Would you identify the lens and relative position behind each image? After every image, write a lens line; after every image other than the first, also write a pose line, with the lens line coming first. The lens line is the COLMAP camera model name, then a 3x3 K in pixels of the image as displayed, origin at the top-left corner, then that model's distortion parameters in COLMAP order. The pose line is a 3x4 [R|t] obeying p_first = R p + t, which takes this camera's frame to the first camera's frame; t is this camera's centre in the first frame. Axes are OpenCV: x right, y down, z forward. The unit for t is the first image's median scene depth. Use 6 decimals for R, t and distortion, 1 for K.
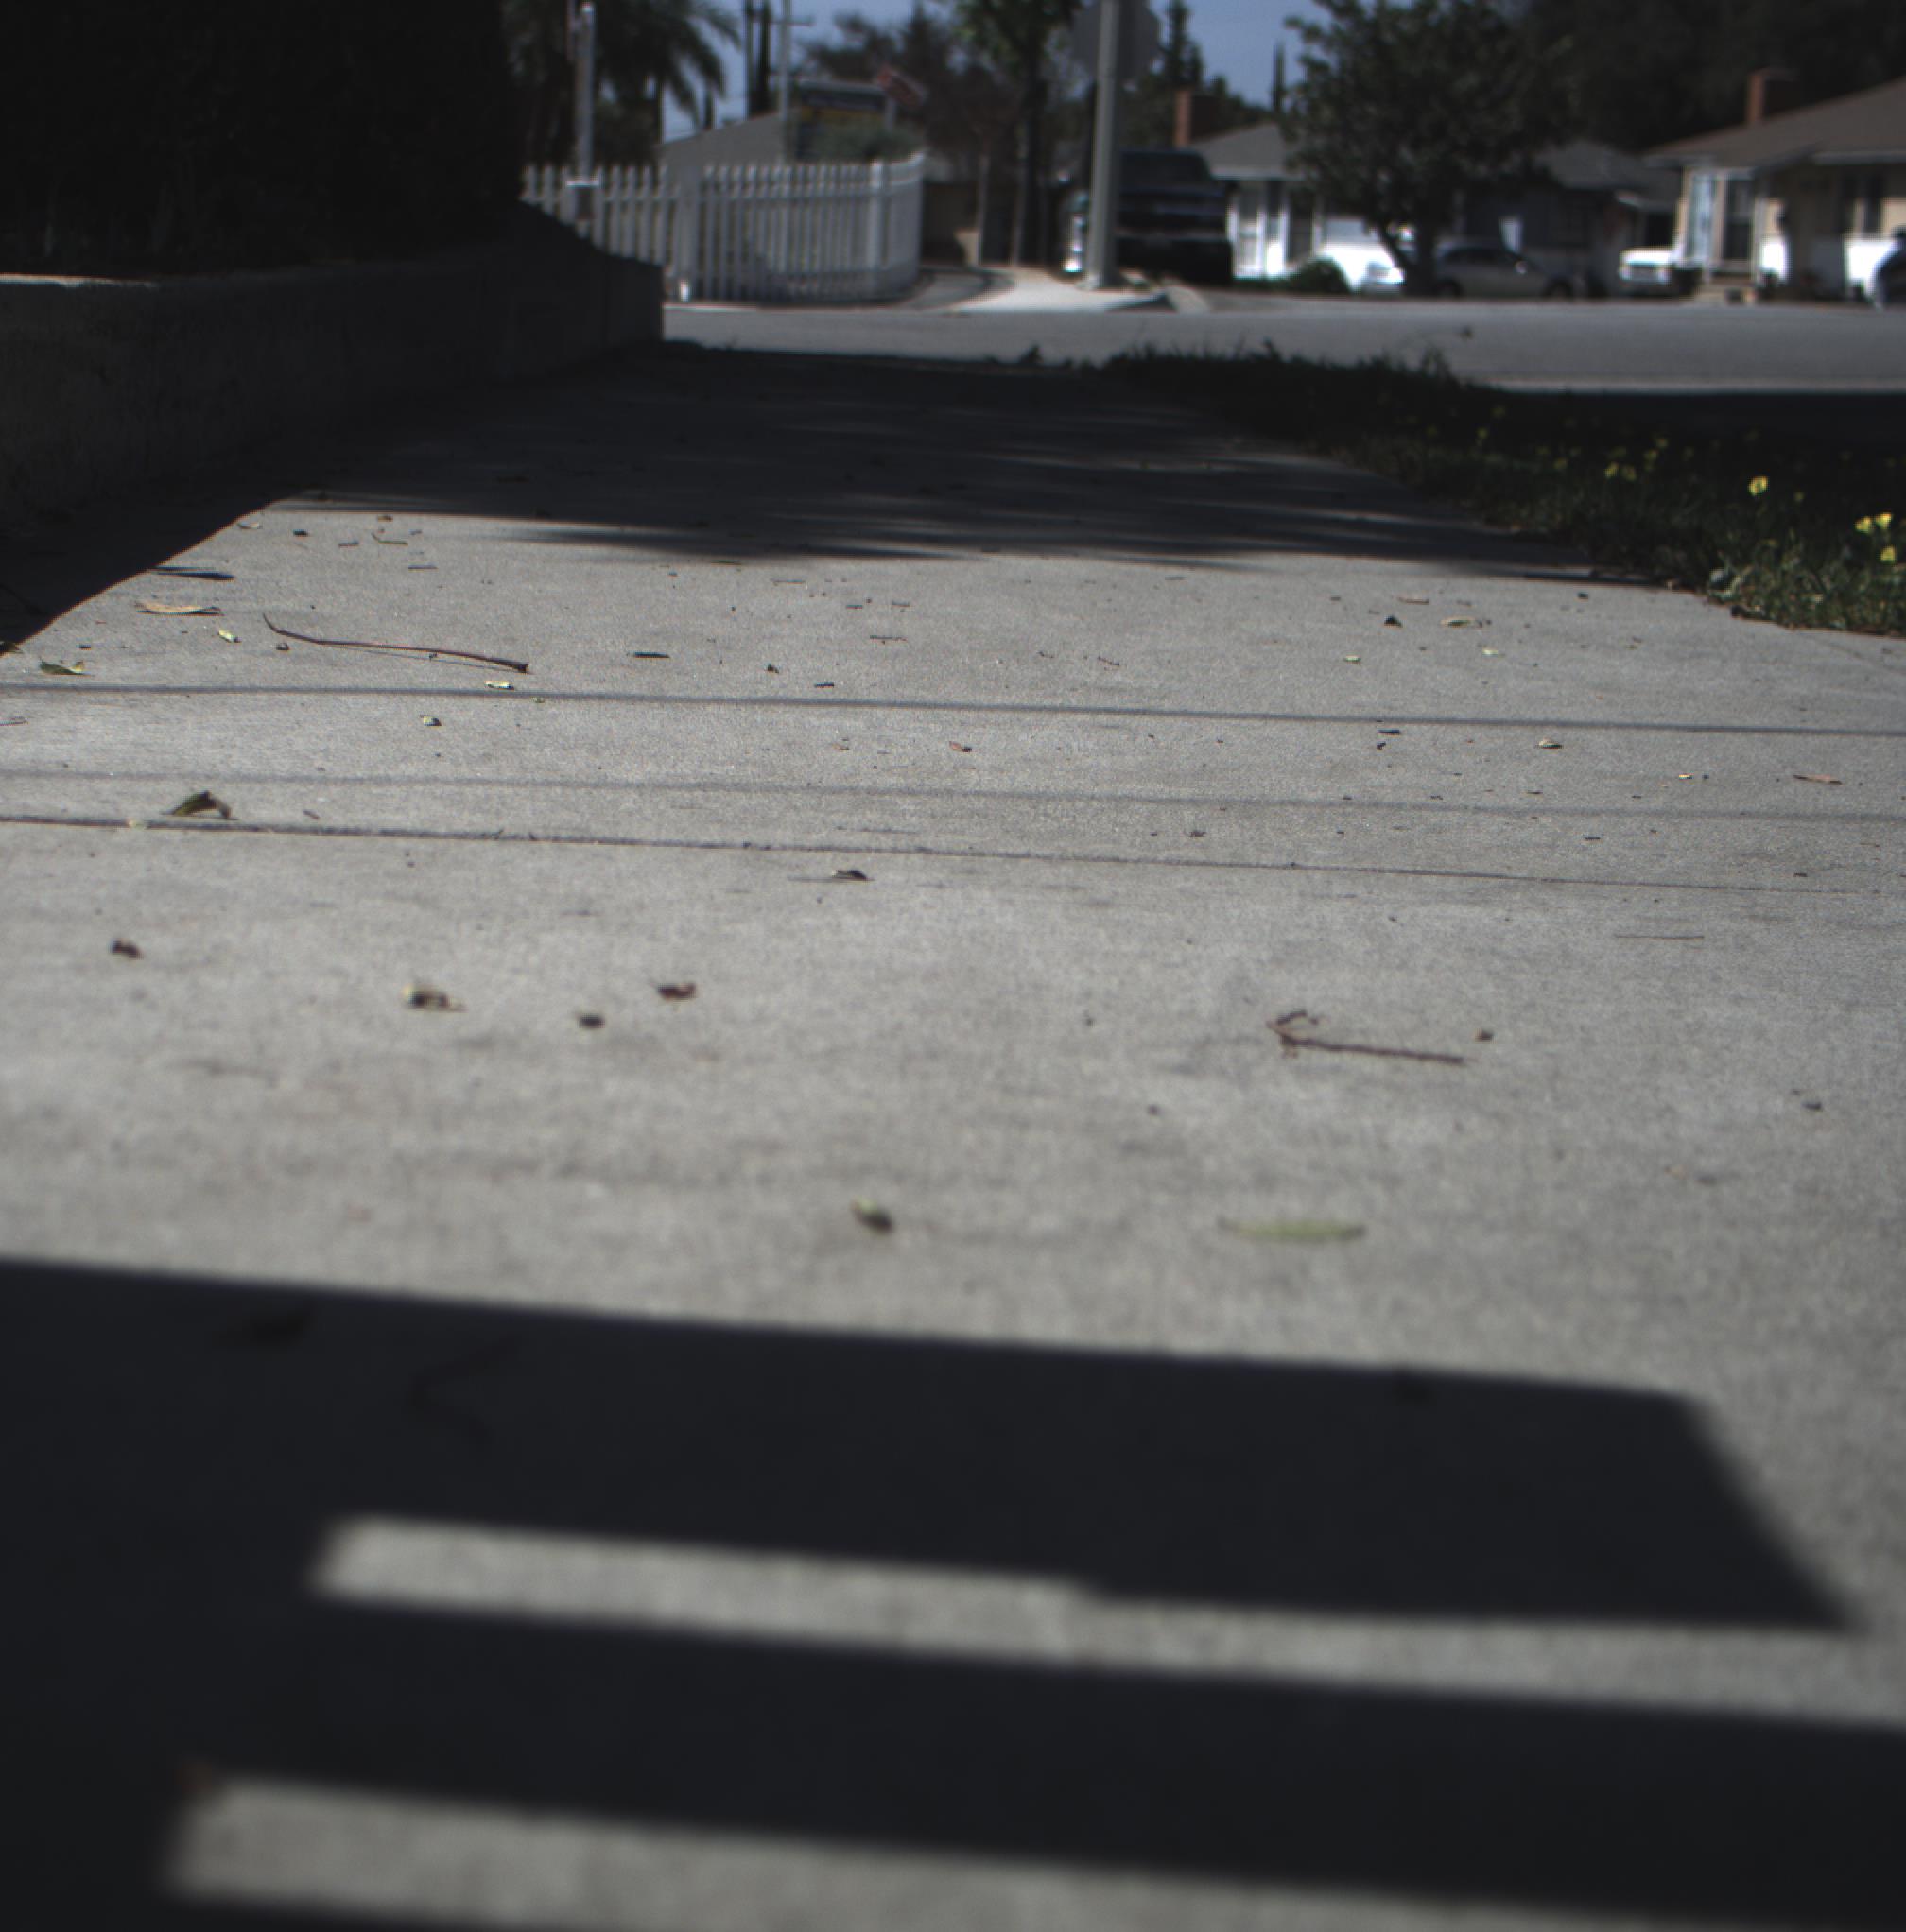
lens RADIAL K [[4244.6, 0, 895.9], [0, 4244.6, 966.0], [0, 0, 1]] dist [-0.110328, 0.490739]
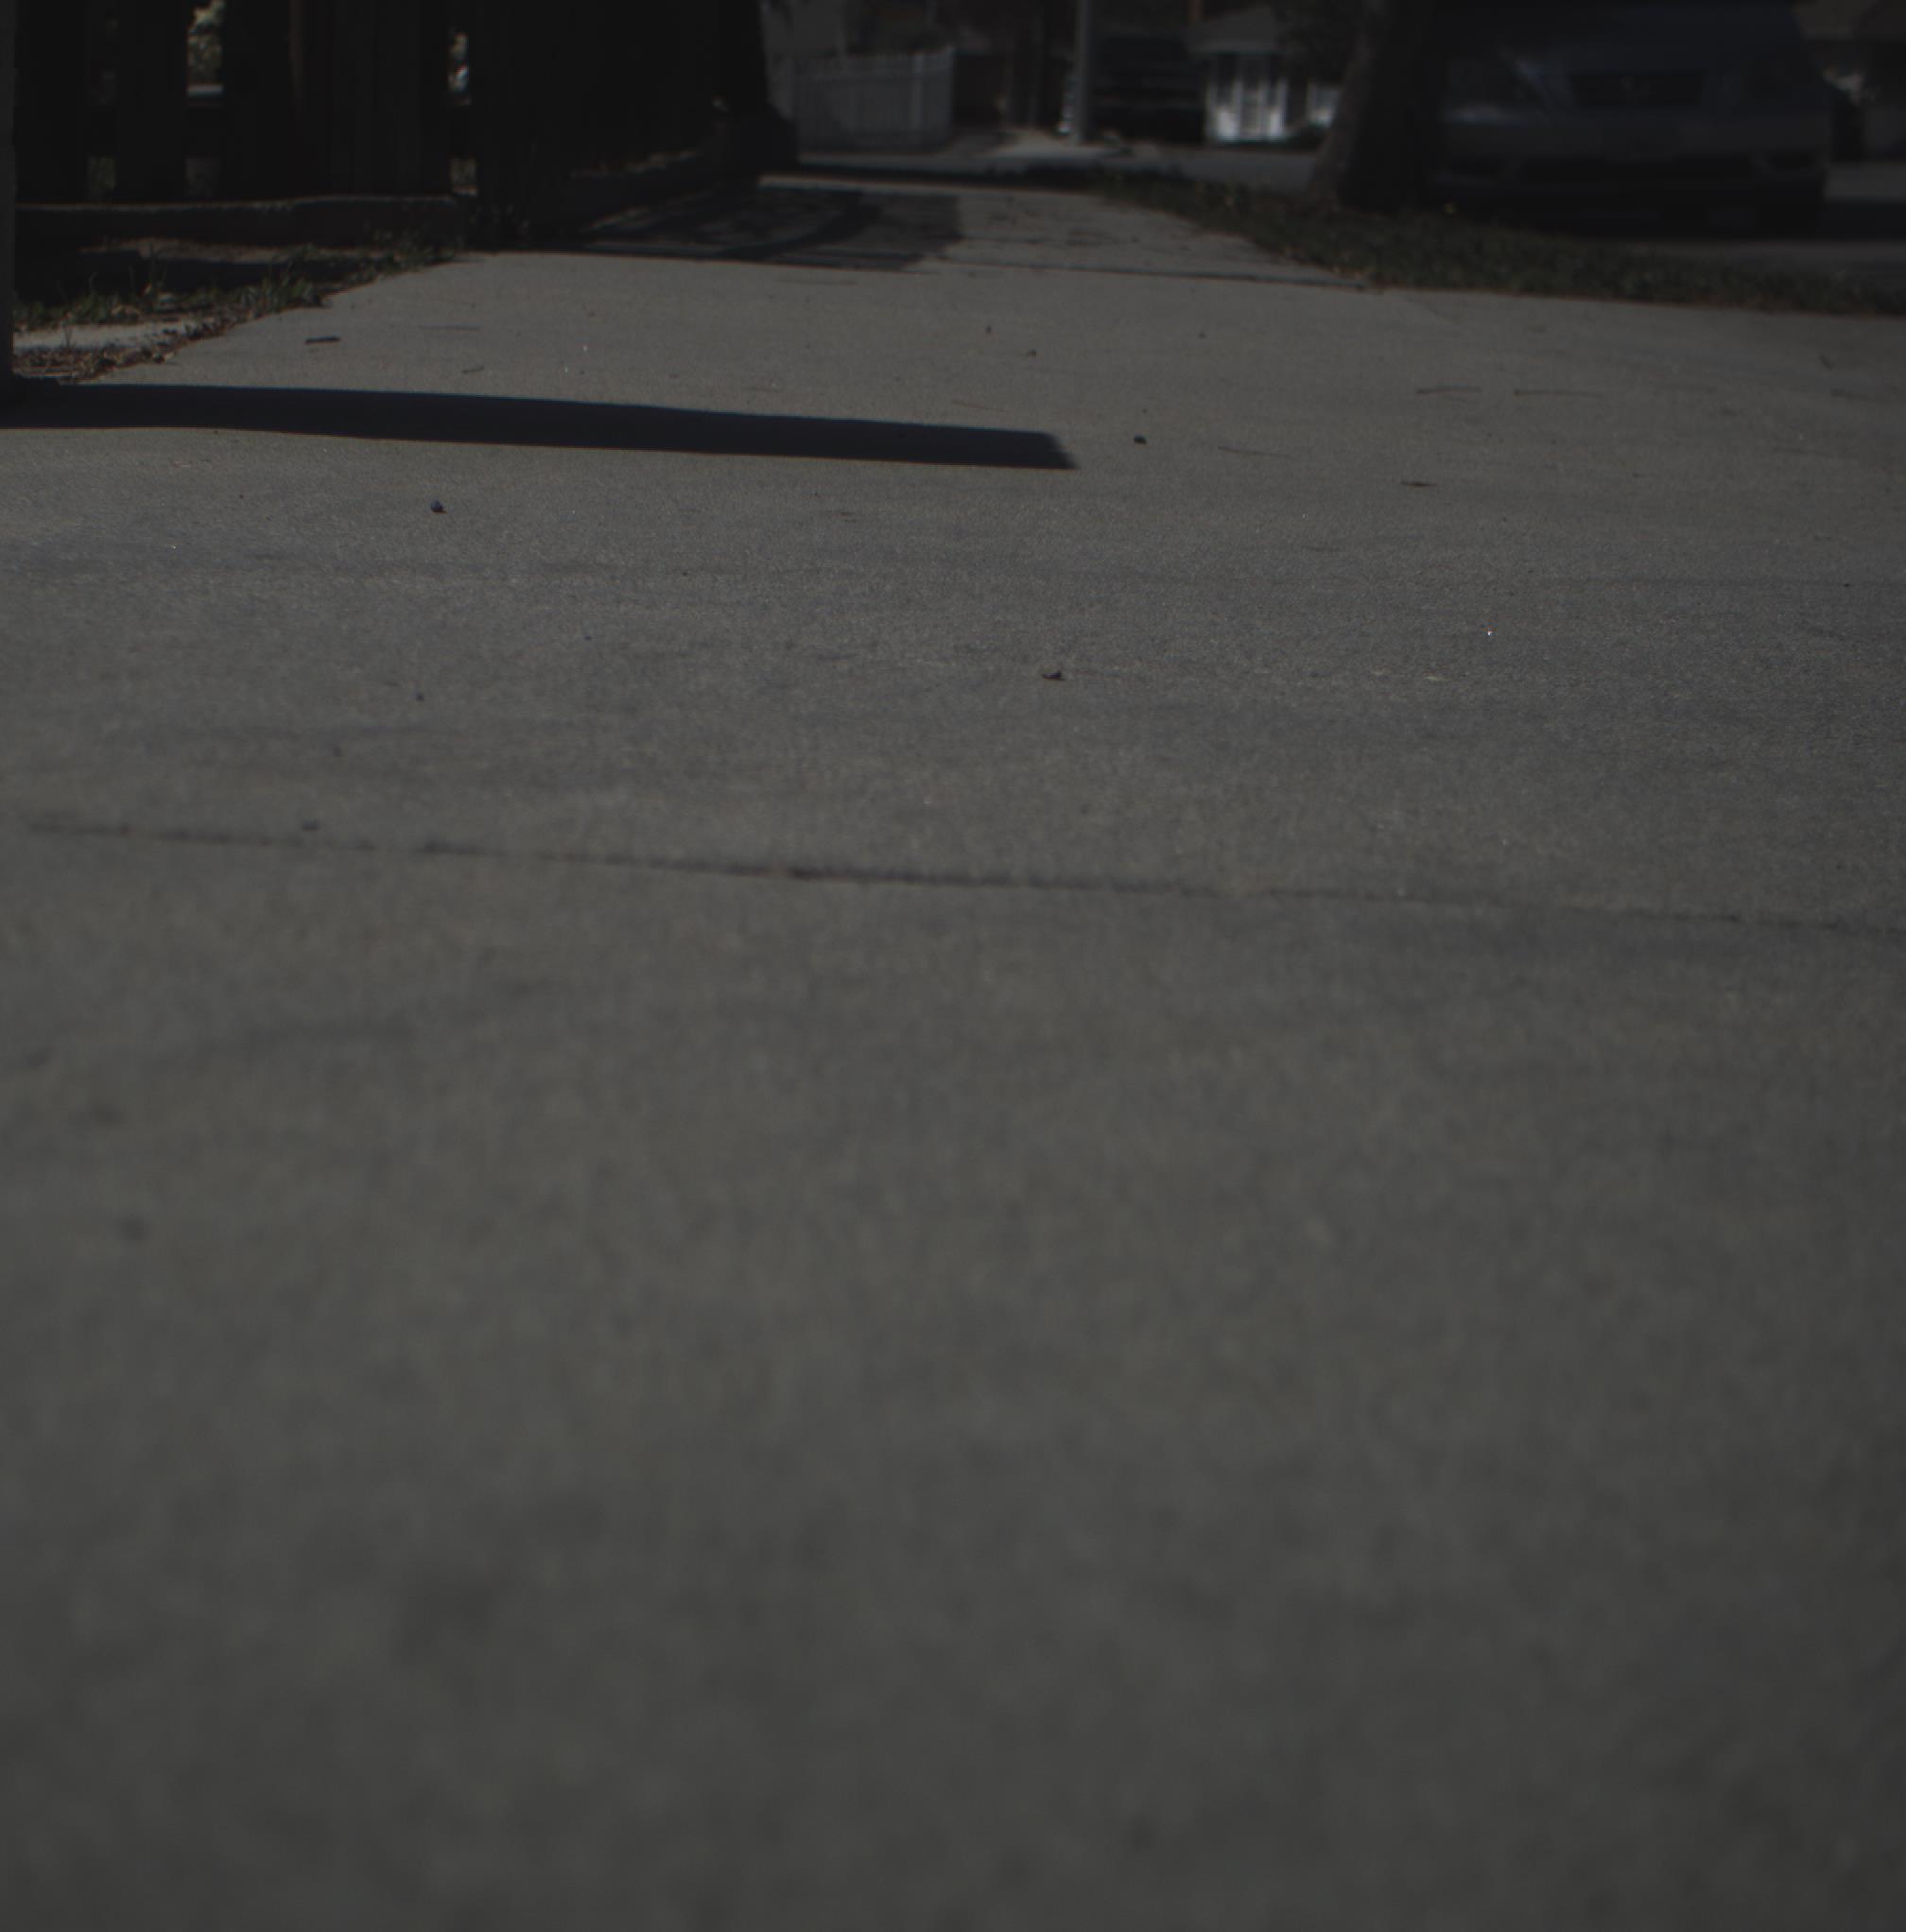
lens RADIAL K [[4252.6, 0, 953.0], [0, 4252.6, 966.0], [0, 0, 1]] dist [-0.095526, 0.262871]
pose [[1.000000, 0.000126, 0.000892, 0.002209], [-0.000153, 0.999533, 0.030571, 0.029702], [-0.000888, -0.030571, 0.999532, -0.176197]]
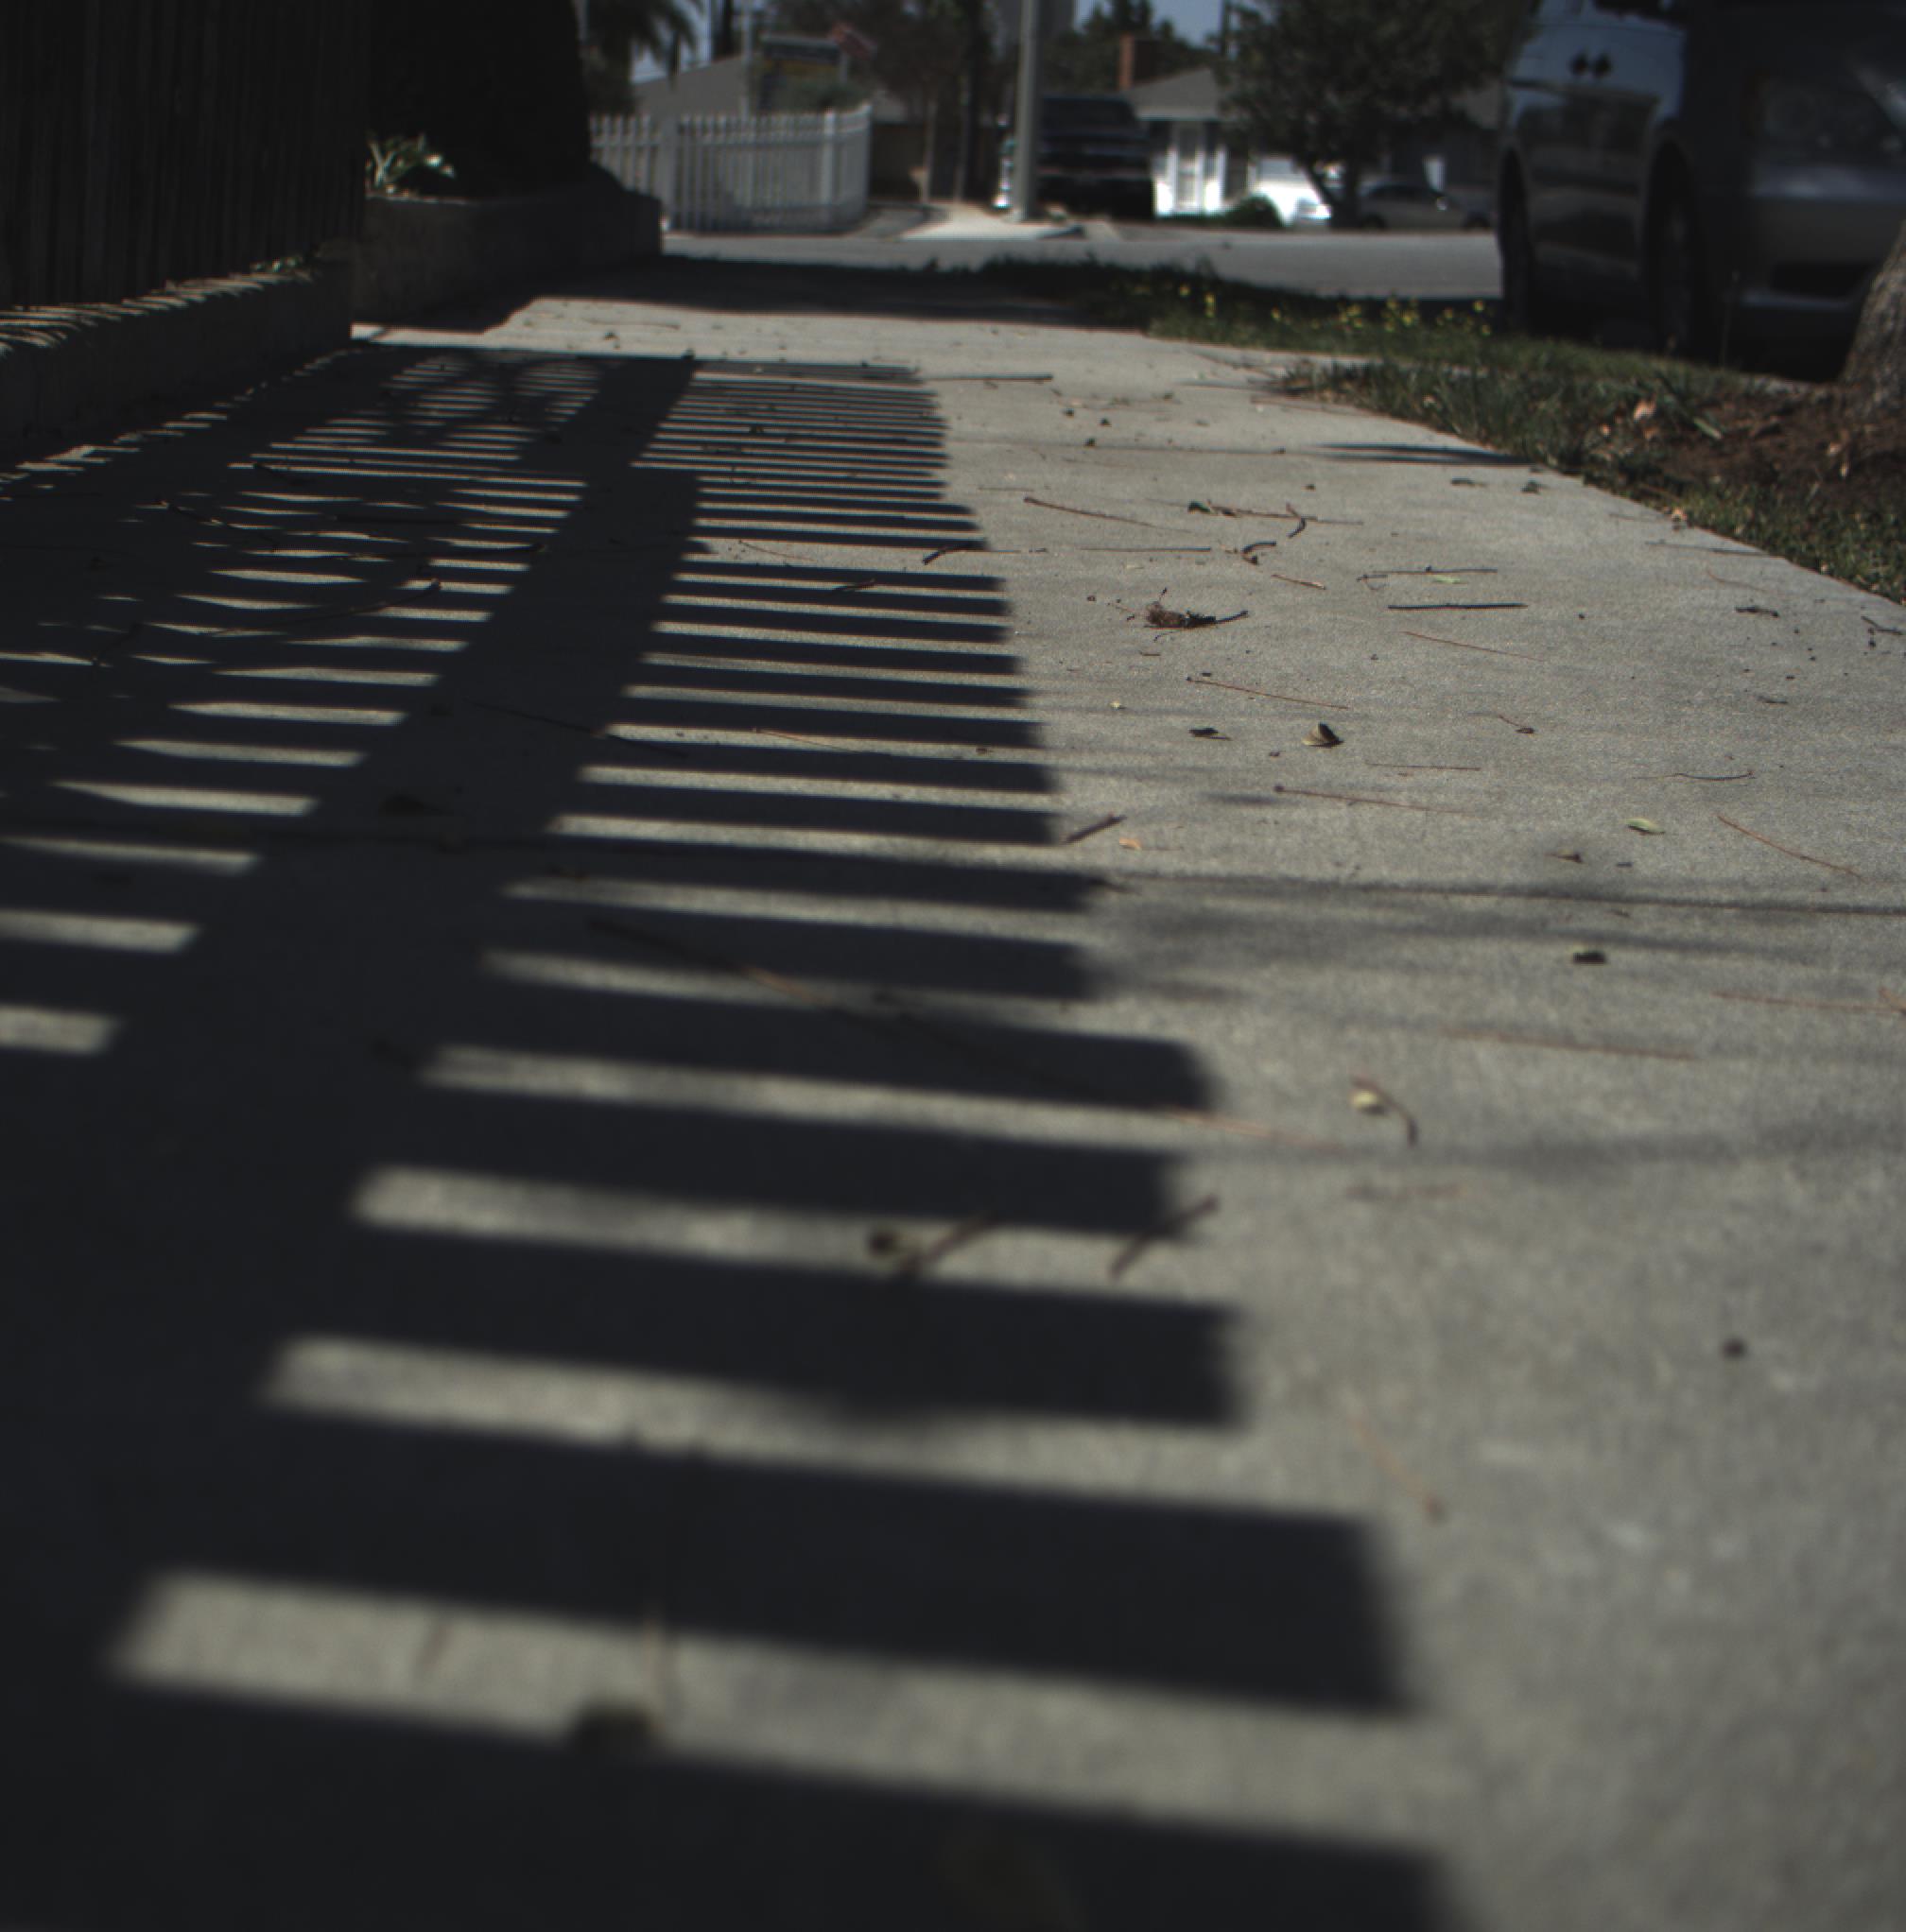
lens RADIAL K [[4244.6, 0, 895.9], [0, 4244.6, 966.0], [0, 0, 1]] dist [-0.110328, 0.490739]
pose [[0.999962, -0.000870, 0.008650, 0.001426], [0.000744, 0.999895, 0.014506, 0.011658], [-0.008662, -0.014499, 0.999857, -0.069275]]
